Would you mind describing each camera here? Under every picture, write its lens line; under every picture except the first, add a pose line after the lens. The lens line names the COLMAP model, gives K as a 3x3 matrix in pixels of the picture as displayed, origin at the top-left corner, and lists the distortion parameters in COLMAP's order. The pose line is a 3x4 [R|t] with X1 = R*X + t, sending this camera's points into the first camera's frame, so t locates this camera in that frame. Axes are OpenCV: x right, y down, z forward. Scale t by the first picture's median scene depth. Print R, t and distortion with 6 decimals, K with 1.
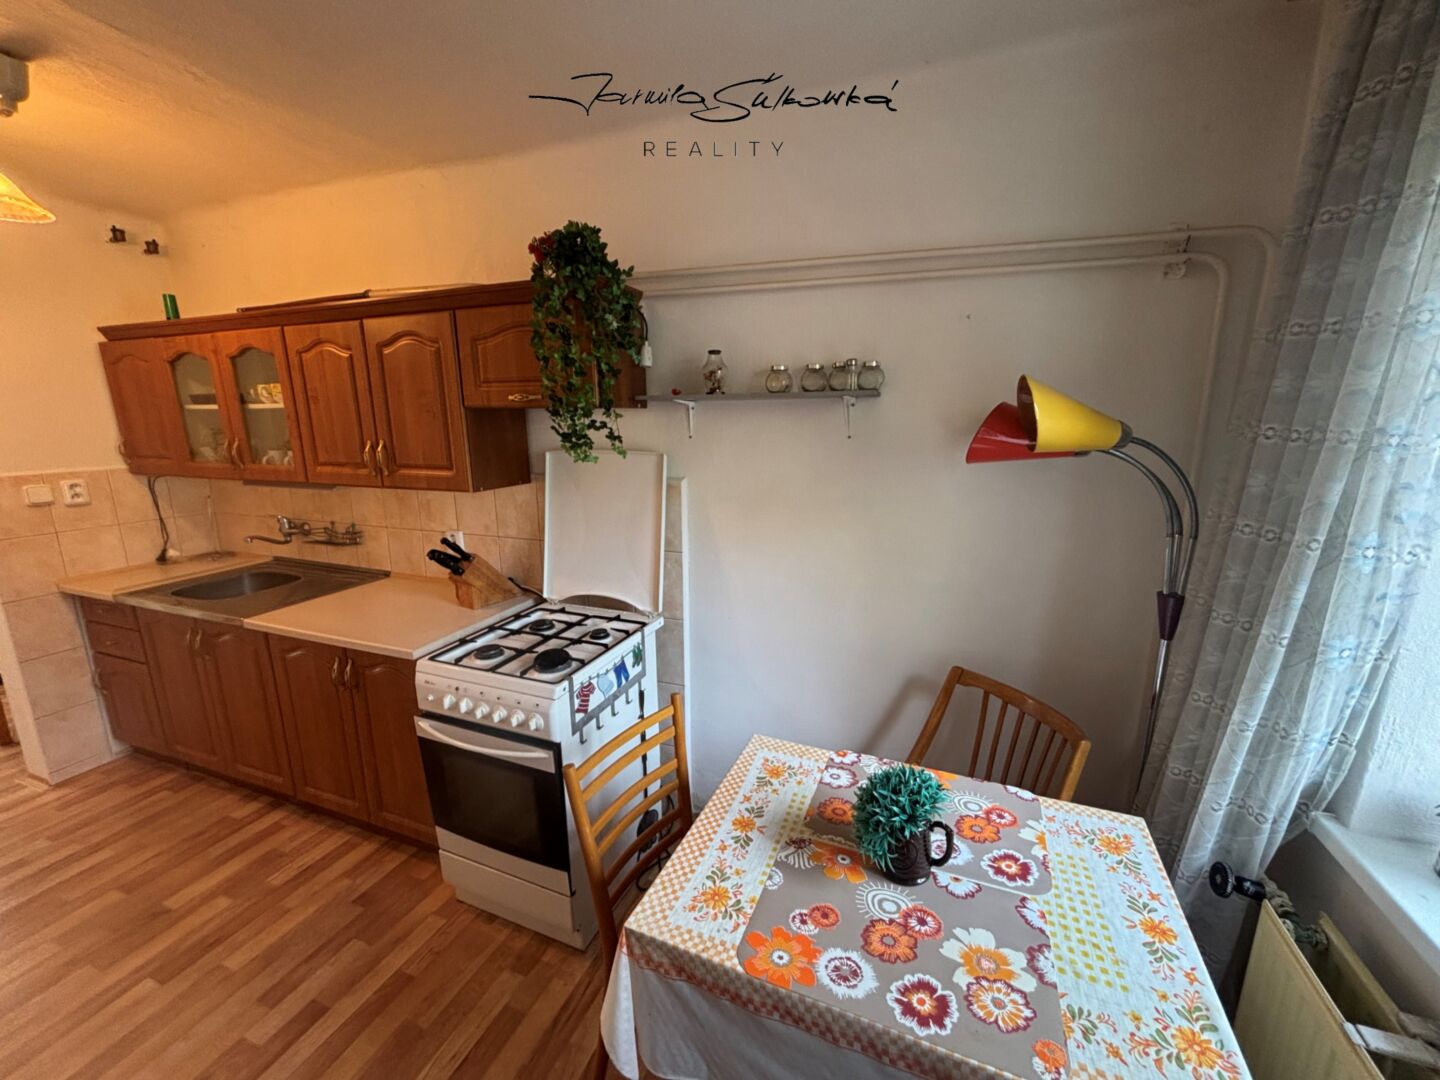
lens RADIAL K [[579.3, 0, 728.1], [0, 579.3, 543.3], [0, 0, 1]] dist [-0.003004, 0.000307]
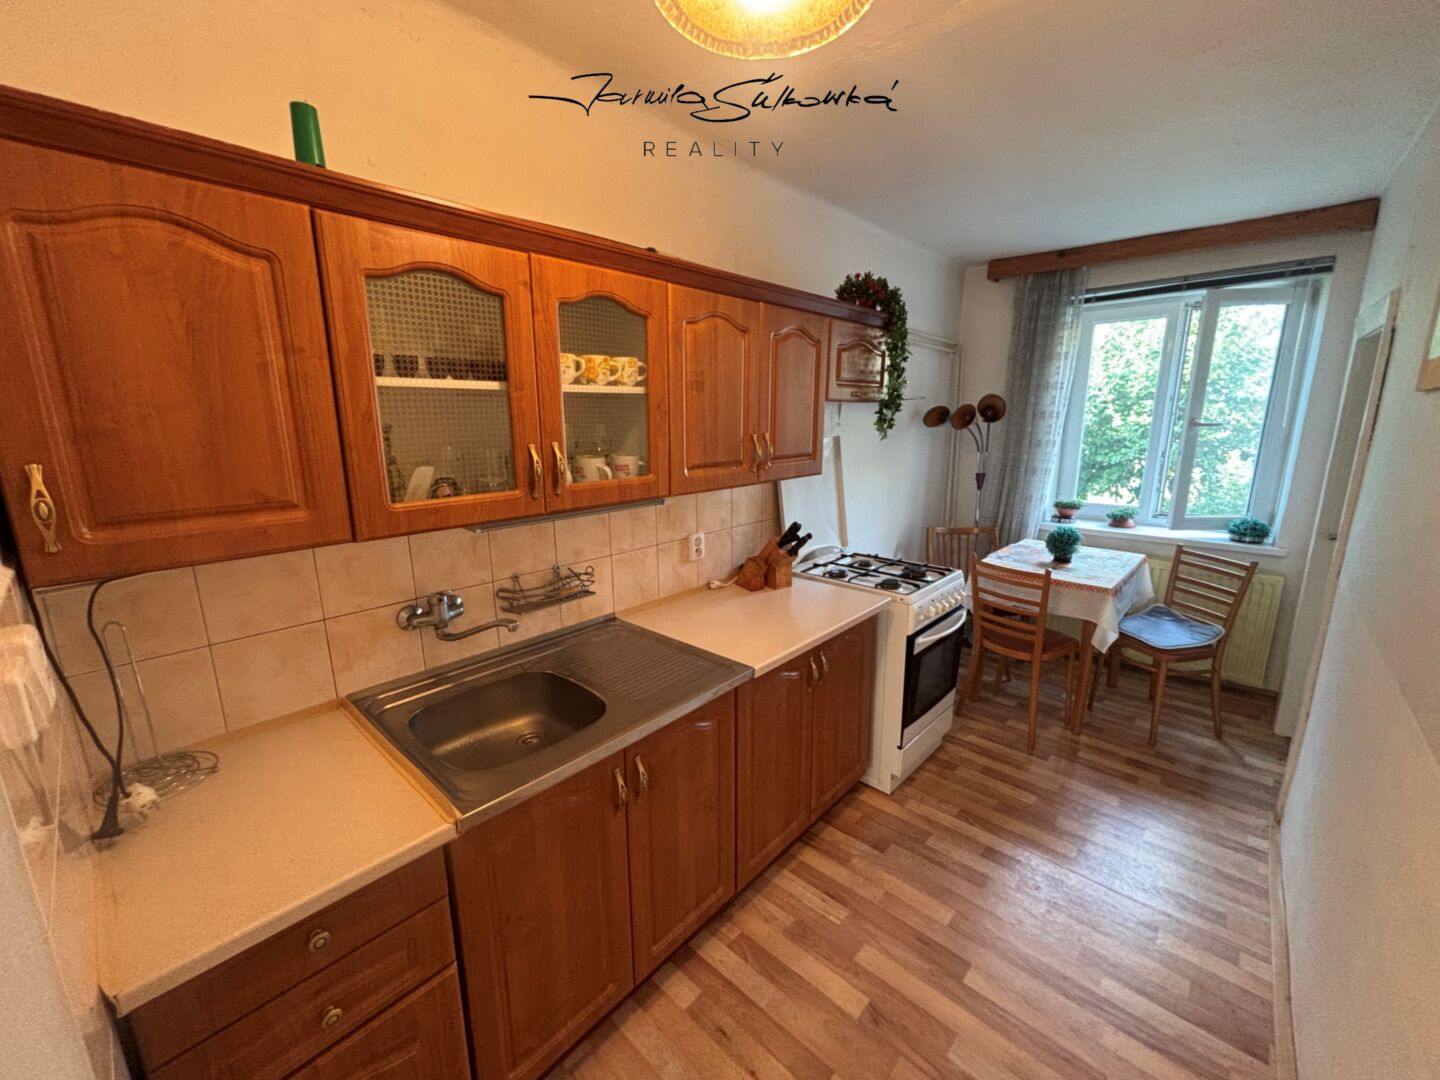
lens RADIAL K [[579.3, 0, 731.6], [0, 579.3, 542.8], [0, 0, 1]] dist [-0.003004, 0.000307]
pose [[0.354035, -0.204863, 0.912519, -1.418782], [0.198666, 0.969919, 0.140672, -0.137762], [-0.913888, 0.131484, 0.384085, 0.664119]]
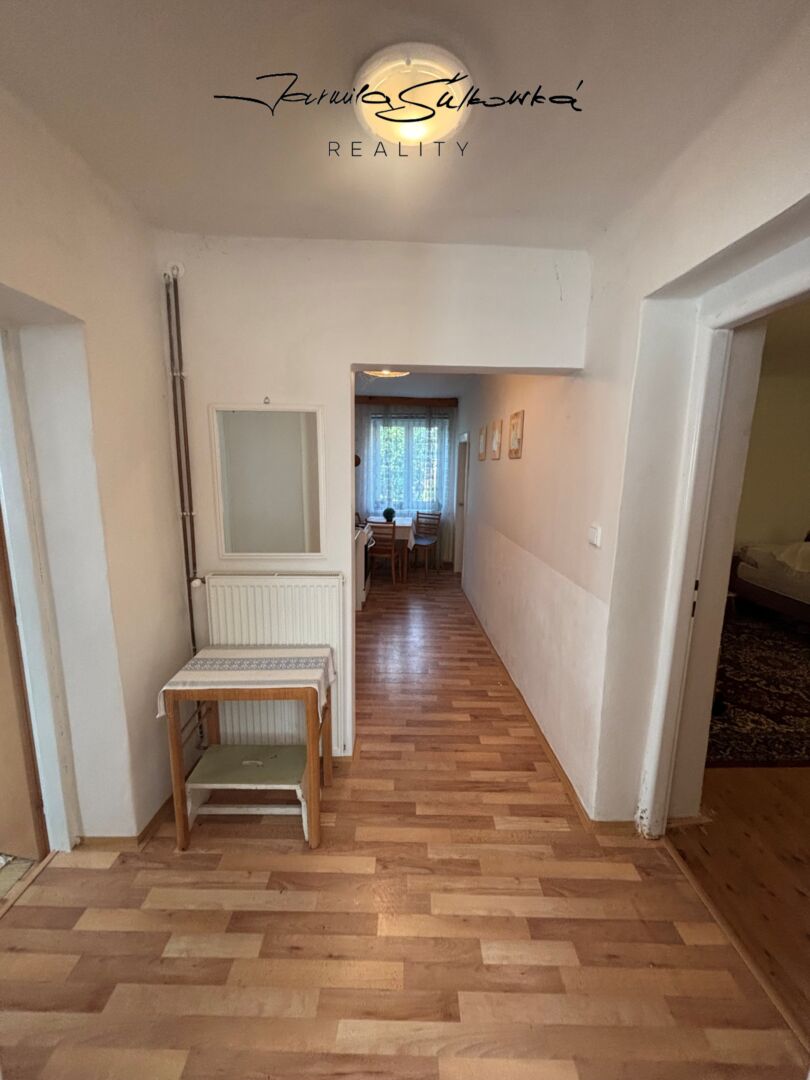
lens RADIAL K [[434.4, 0, 399.5], [0, 434.4, 540.9], [0, 0, 1]] dist [-0.003004, 0.000307]
pose [[-0.357063, -0.166677, 0.919089, -2.353345], [0.182565, 0.952521, 0.243666, -0.262149], [-0.916066, 0.254797, -0.309681, 1.271727]]
